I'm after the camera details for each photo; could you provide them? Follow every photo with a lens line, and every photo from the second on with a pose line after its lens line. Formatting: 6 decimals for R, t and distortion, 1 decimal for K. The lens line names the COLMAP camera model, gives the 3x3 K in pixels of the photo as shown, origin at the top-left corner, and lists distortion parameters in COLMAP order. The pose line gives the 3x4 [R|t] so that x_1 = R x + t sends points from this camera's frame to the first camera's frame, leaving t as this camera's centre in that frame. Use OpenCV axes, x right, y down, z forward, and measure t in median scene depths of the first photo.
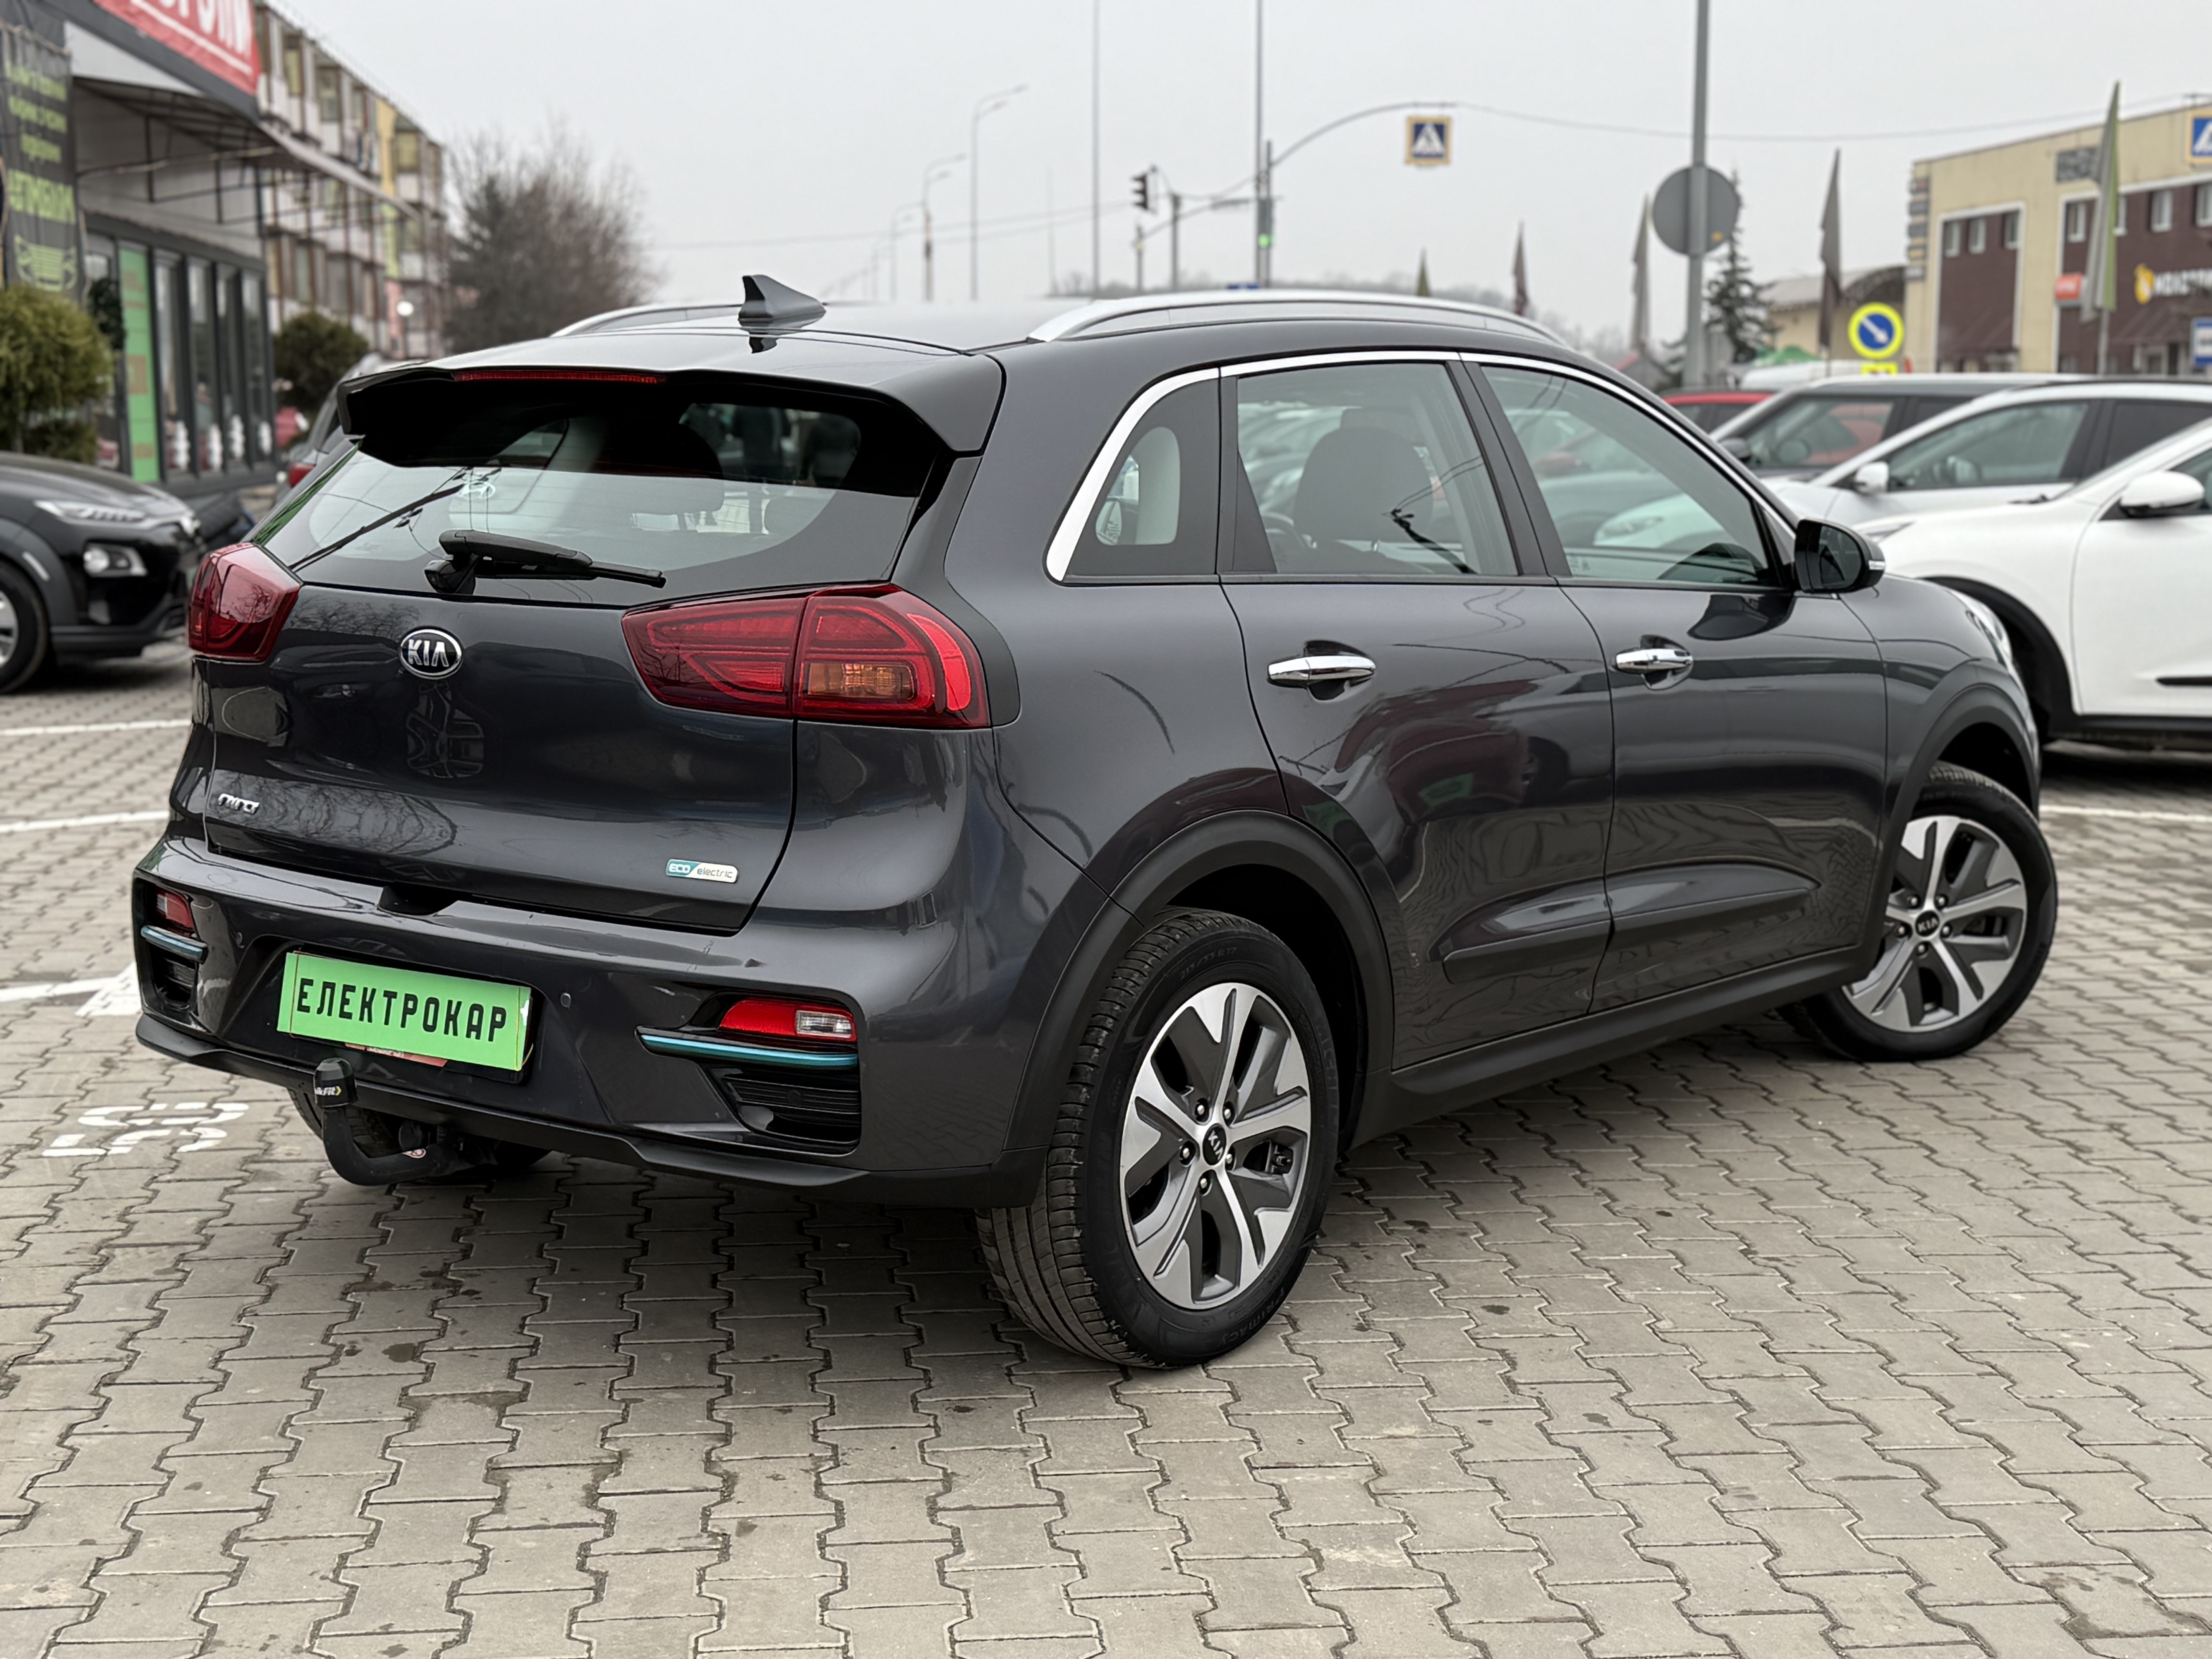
lens RADIAL K [[2797.2, 0, 1142.8], [0, 2797.2, 828.5], [0, 0, 1]] dist [0.182212, -0.367177]
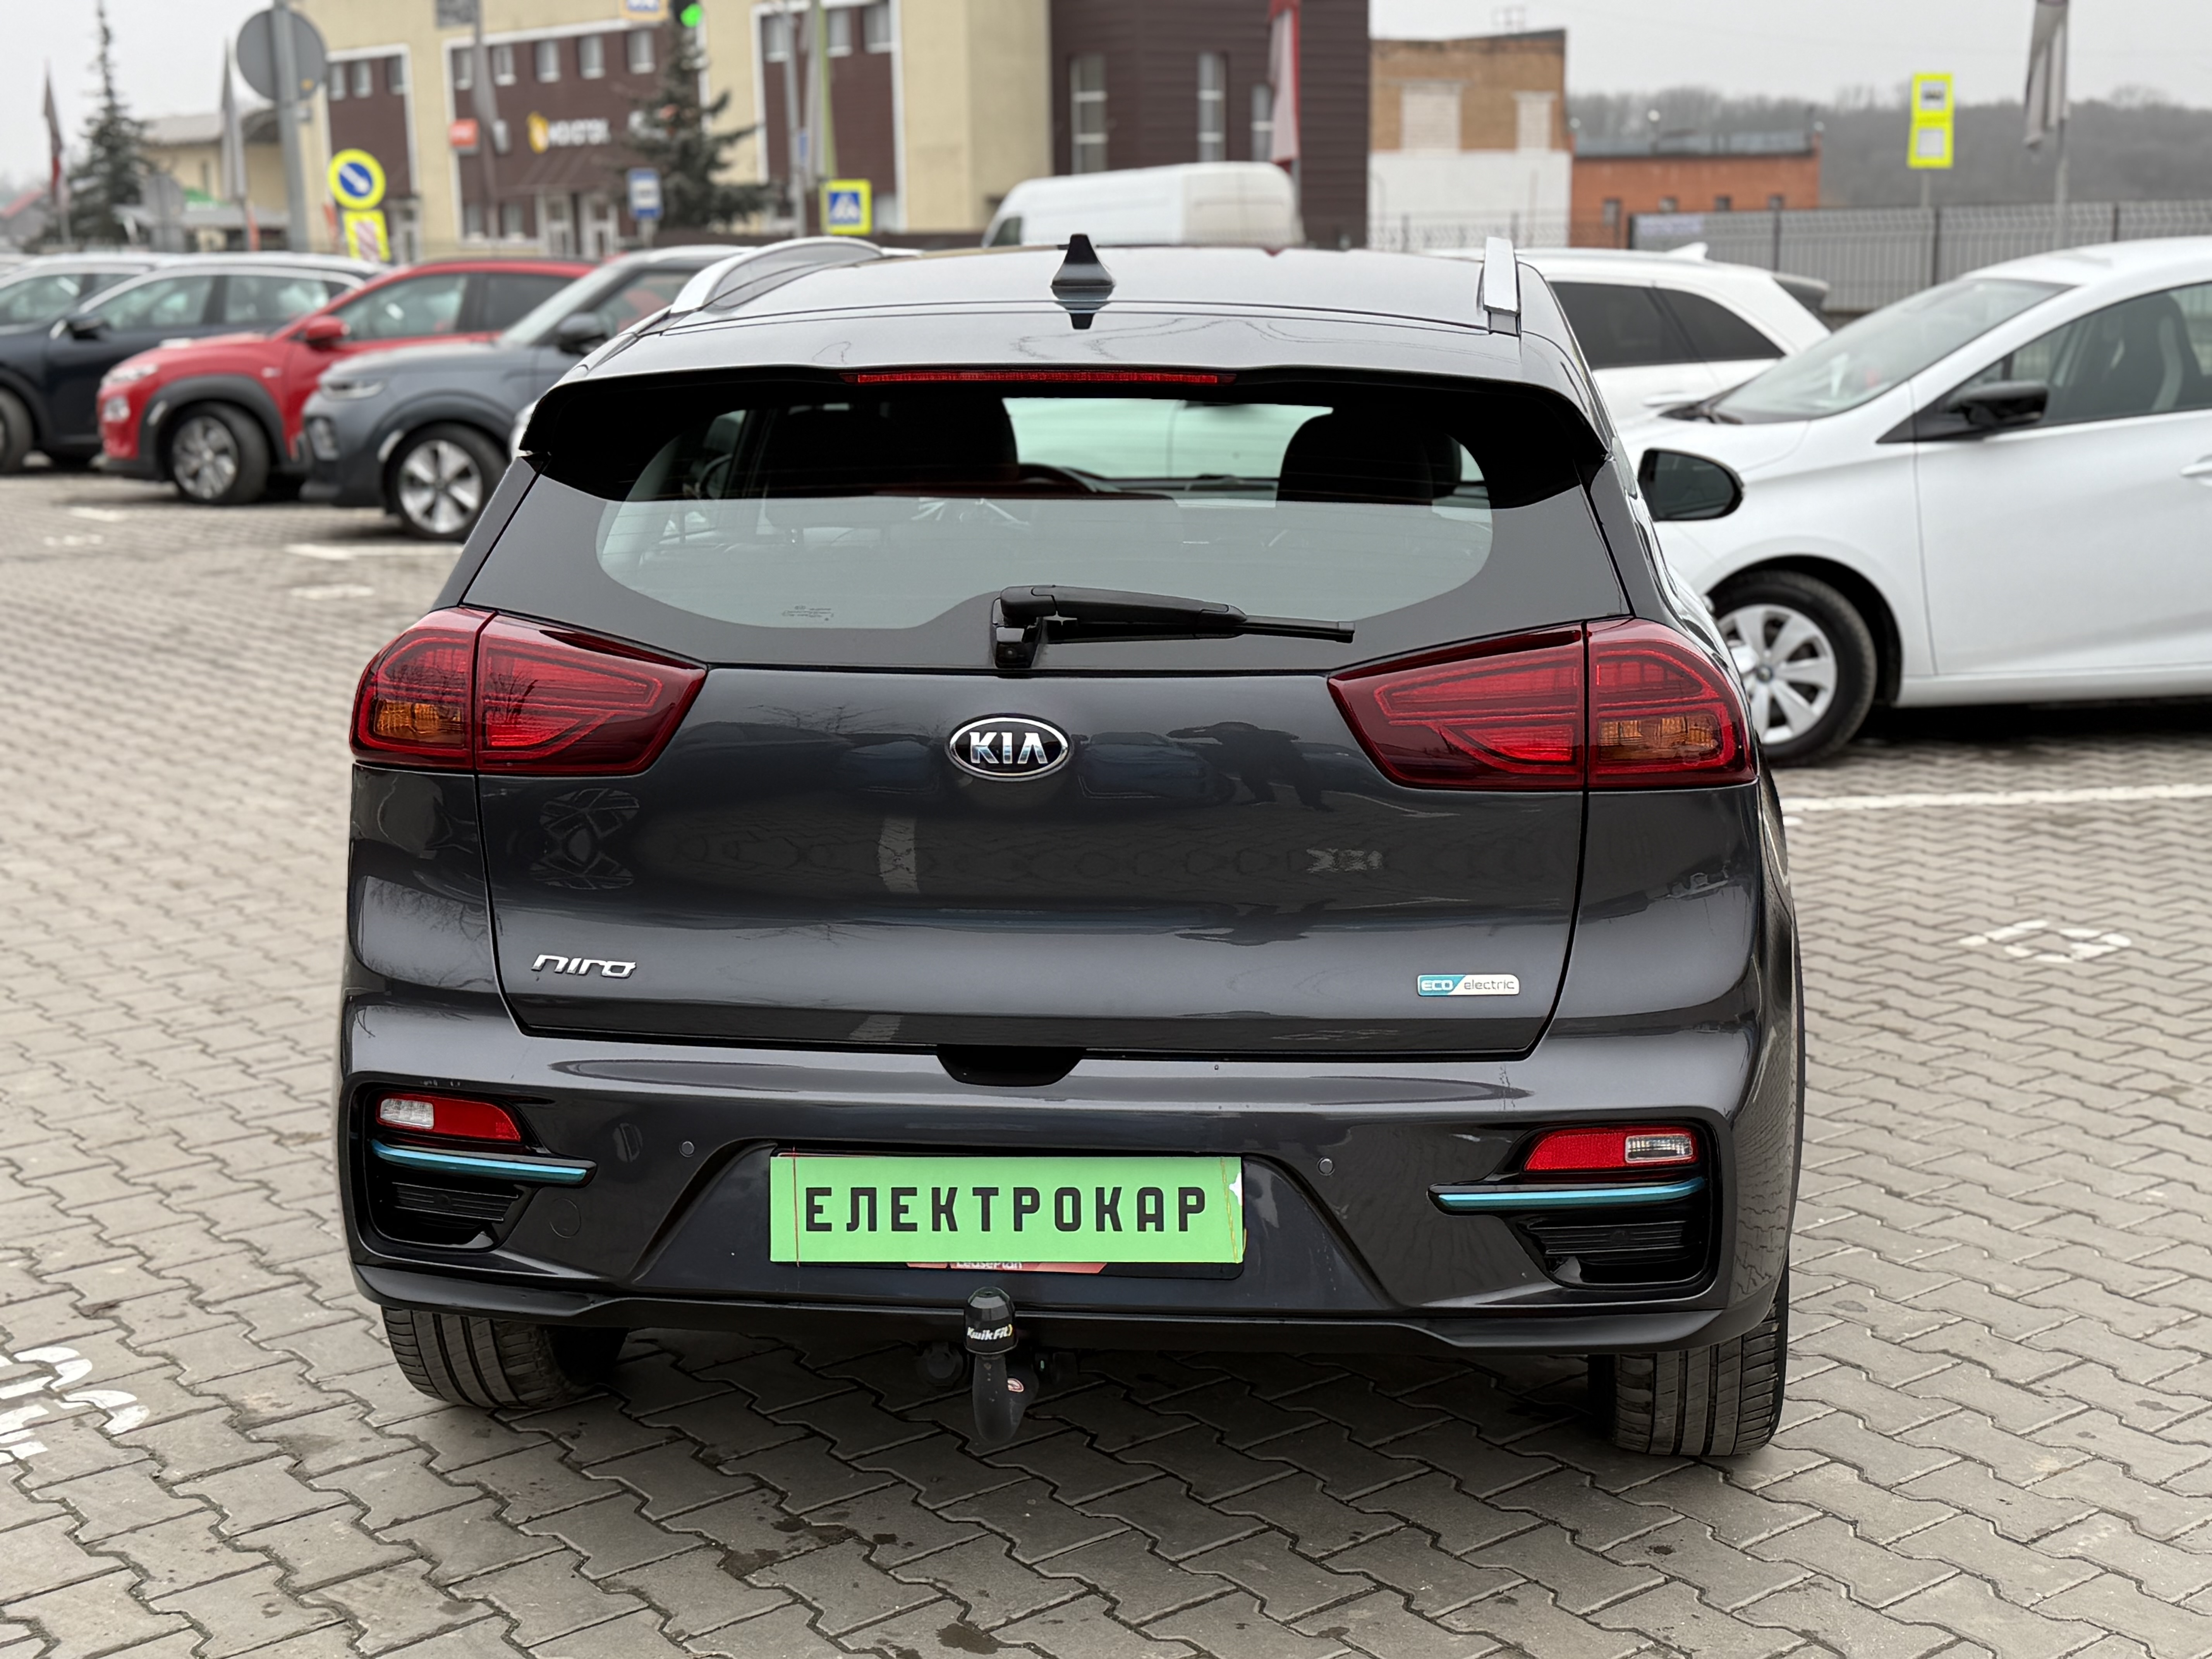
lens RADIAL K [[2797.2, 0, 1142.8], [0, 2797.2, 828.5], [0, 0, 1]] dist [0.182212, -0.367177]
pose [[0.863116, -0.114402, 0.491877, -0.597538], [0.088857, 0.993211, 0.075082, -0.094073], [-0.497127, -0.021098, 0.867421, 0.316518]]
